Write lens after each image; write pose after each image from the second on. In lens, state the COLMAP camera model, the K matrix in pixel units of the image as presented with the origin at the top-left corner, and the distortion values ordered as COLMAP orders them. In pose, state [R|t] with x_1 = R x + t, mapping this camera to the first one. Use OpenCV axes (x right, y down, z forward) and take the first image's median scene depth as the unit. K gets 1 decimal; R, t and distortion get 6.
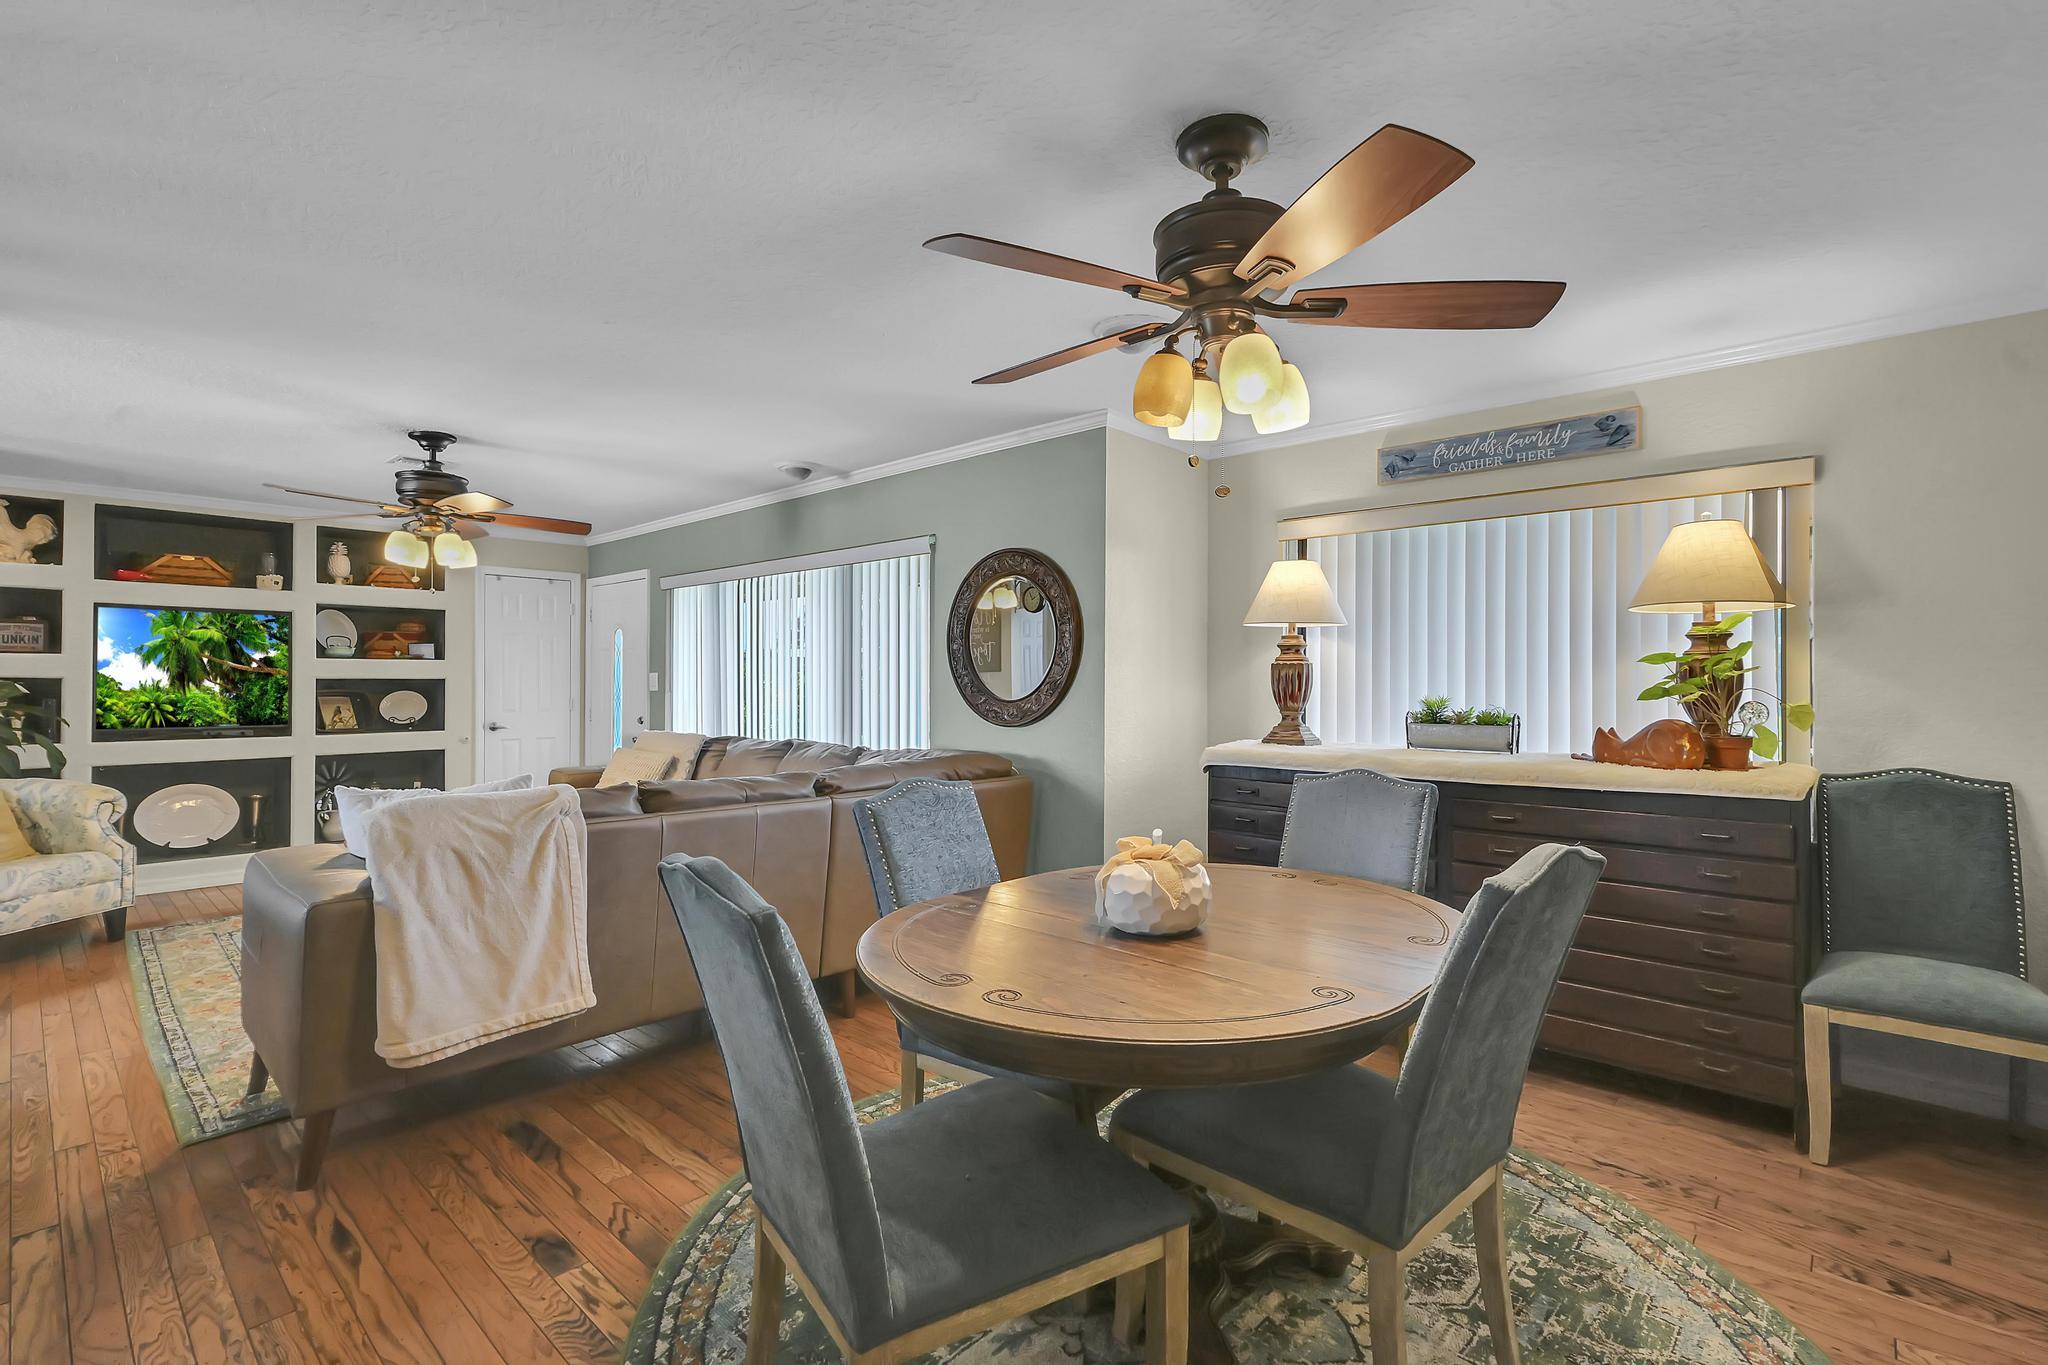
lens RADIAL K [[930.9, 0, 1026.9], [0, 930.9, 659.6], [0, 0, 1]] dist [0.002761, -0.000745]
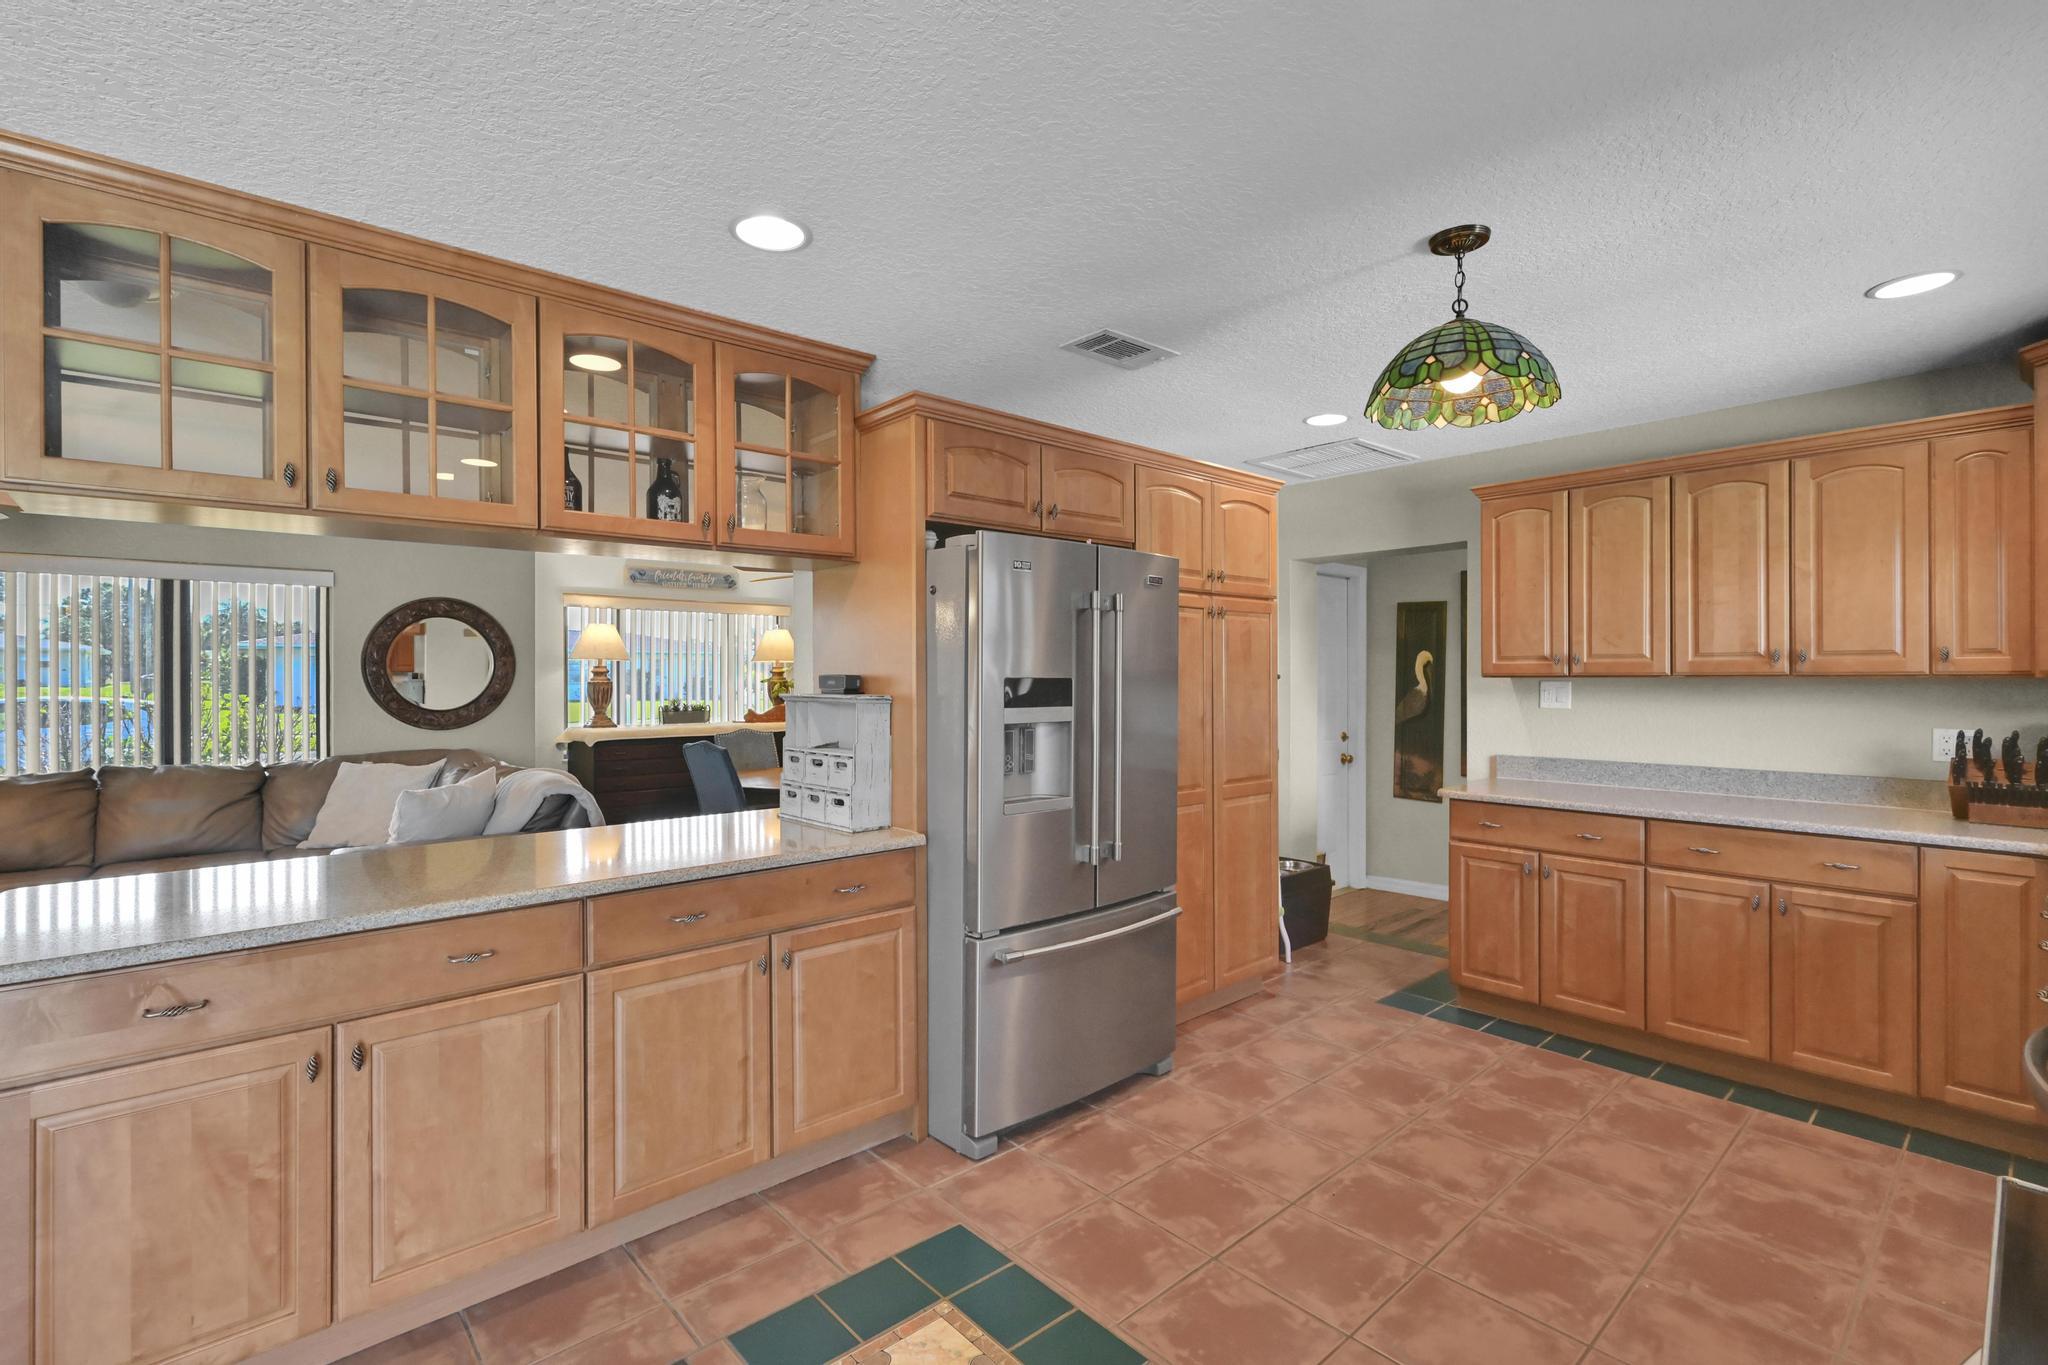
lens RADIAL K [[924.8, 0, 1014.3], [0, 924.8, 678.7], [0, 0, 1]] dist [-0.000155, -0.000128]
pose [[0.103668, -0.004482, 0.994602, -0.967017], [-0.014515, 0.999877, 0.006019, -0.016365], [-0.994506, -0.015061, 0.103590, 0.030690]]
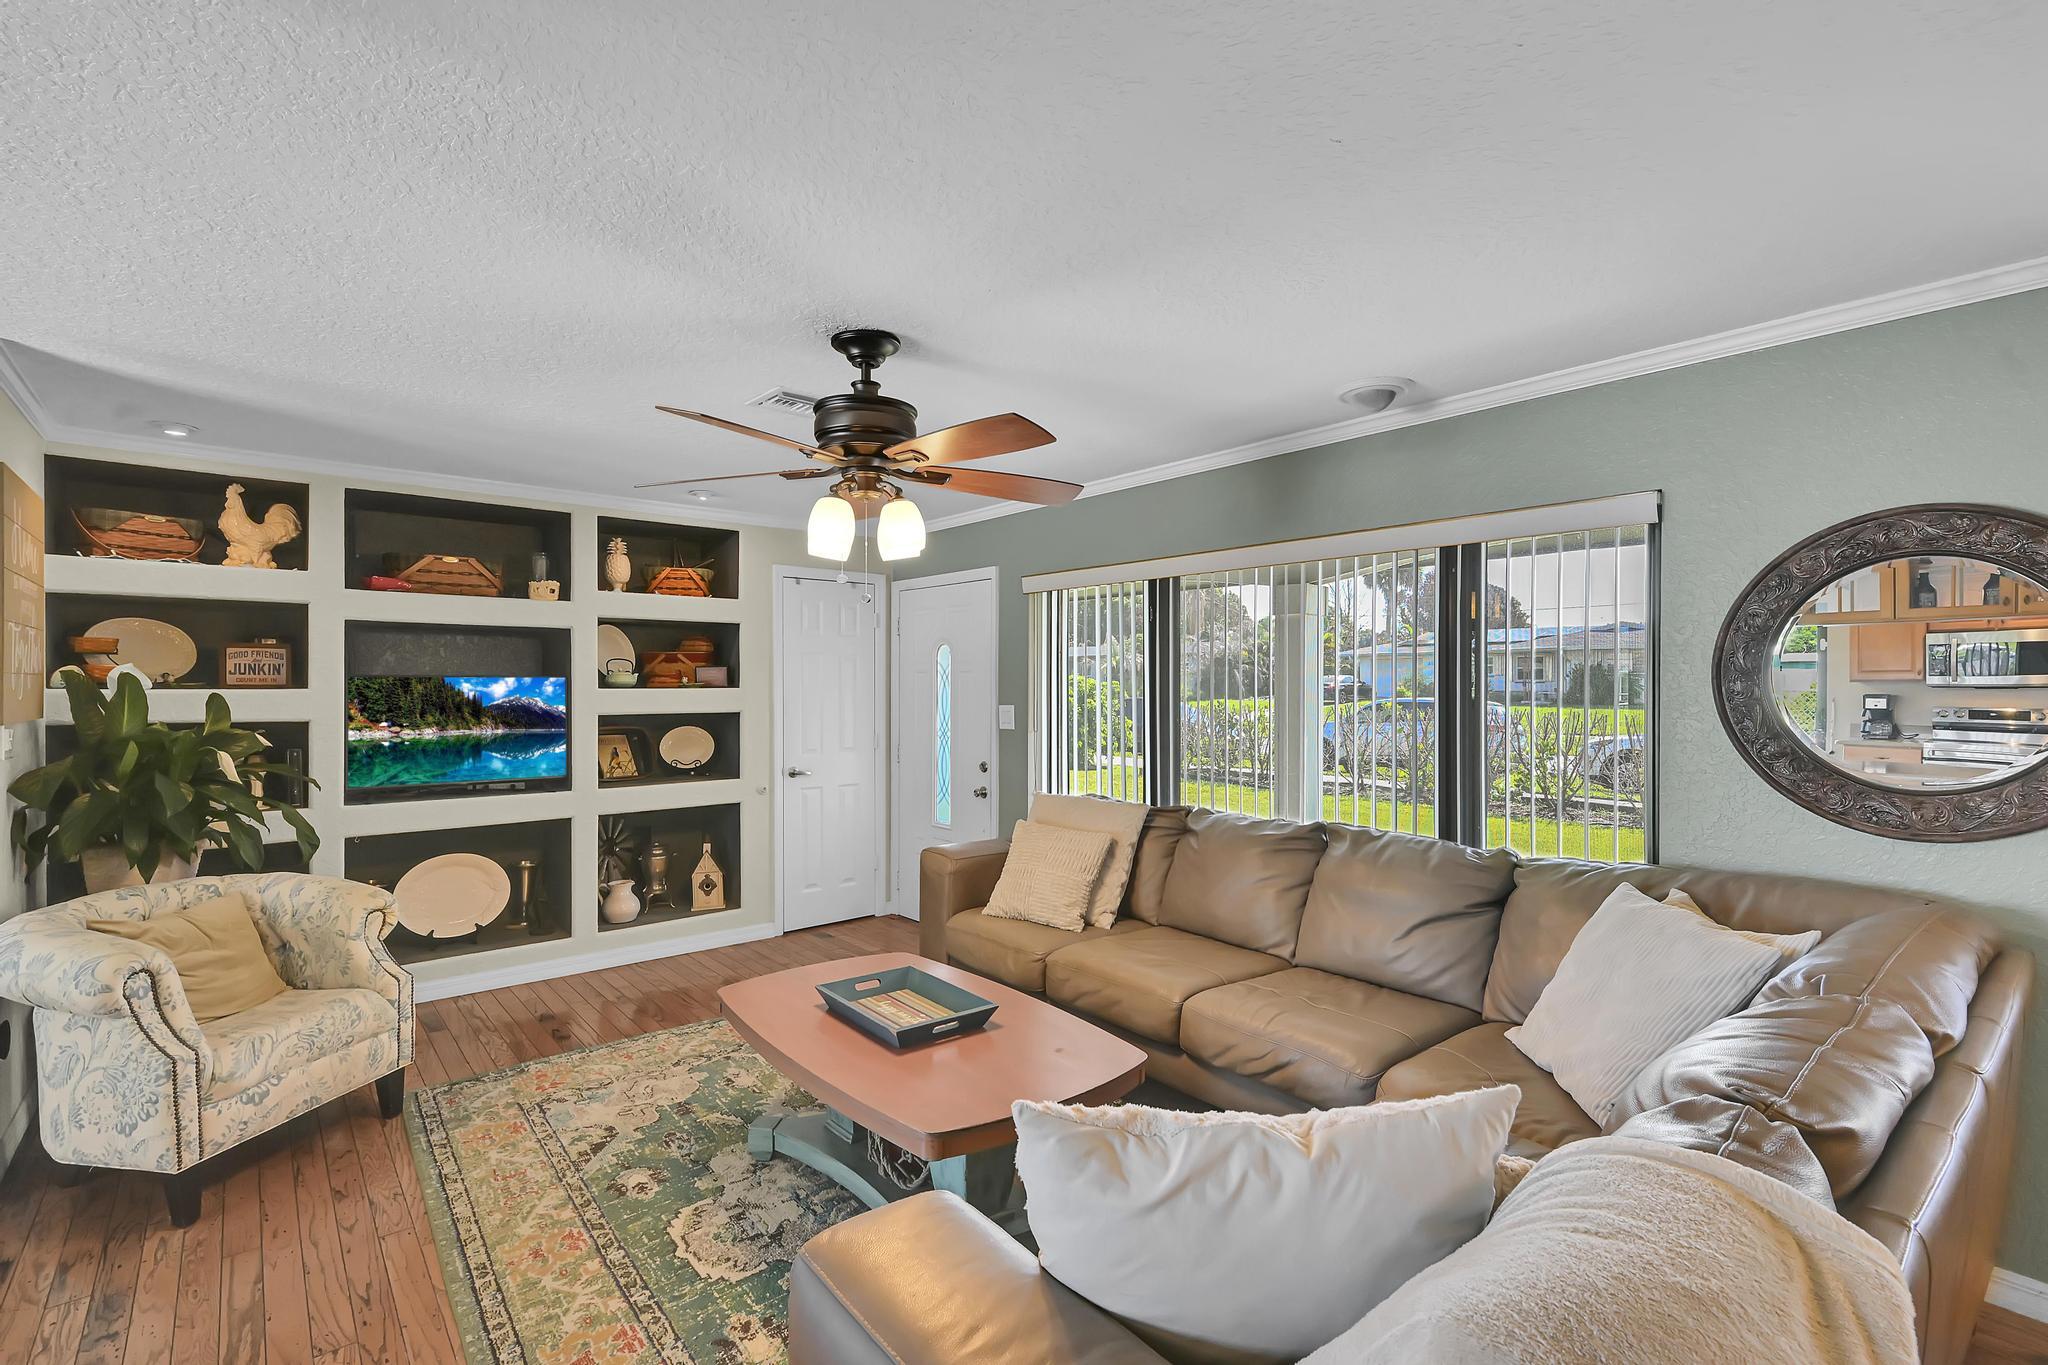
lens RADIAL K [[925.4, 0, 1021.5], [0, 925.4, 670.3], [0, 0, 1]] dist [-0.001345, 0.000113]
pose [[0.991983, -0.003140, -0.126333, -0.351507], [0.004241, 0.999955, 0.008445, -0.023616], [0.126301, -0.008913, 0.991952, 0.316730]]
